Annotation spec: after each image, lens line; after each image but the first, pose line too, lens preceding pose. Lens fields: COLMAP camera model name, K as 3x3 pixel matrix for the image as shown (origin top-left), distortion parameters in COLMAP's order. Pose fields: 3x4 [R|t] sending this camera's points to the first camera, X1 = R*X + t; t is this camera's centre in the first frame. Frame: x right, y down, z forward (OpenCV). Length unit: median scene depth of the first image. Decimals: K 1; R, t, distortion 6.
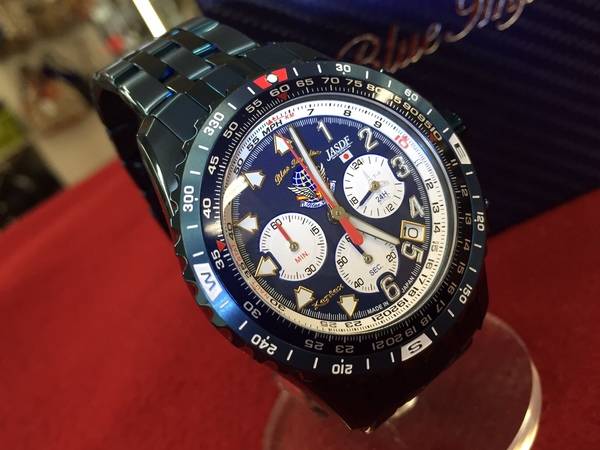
lens RADIAL K [[630.7, 0, 301.5], [0, 630.7, 225.4], [0, 0, 1]] dist [0.024180, 0.000000]
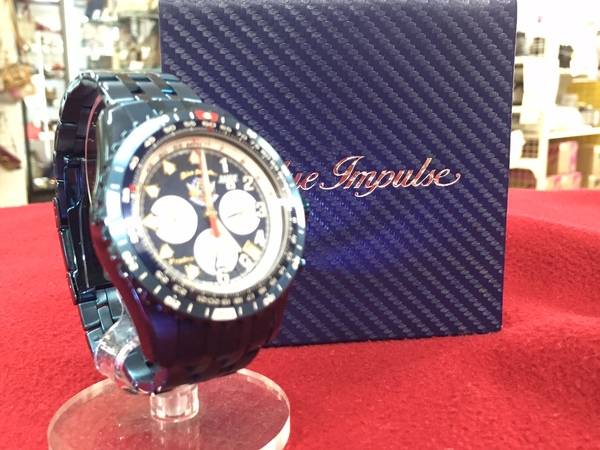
lens RADIAL K [[630.7, 0, 299.9], [0, 630.7, 224.0], [0, 0, 1]] dist [0.024180, 0.000000]
pose [[0.892701, 0.421978, 0.158178, 0.019699], [-0.357878, 0.877138, -0.320238, 0.385321], [-0.273877, 0.229268, 0.934038, -0.403572]]
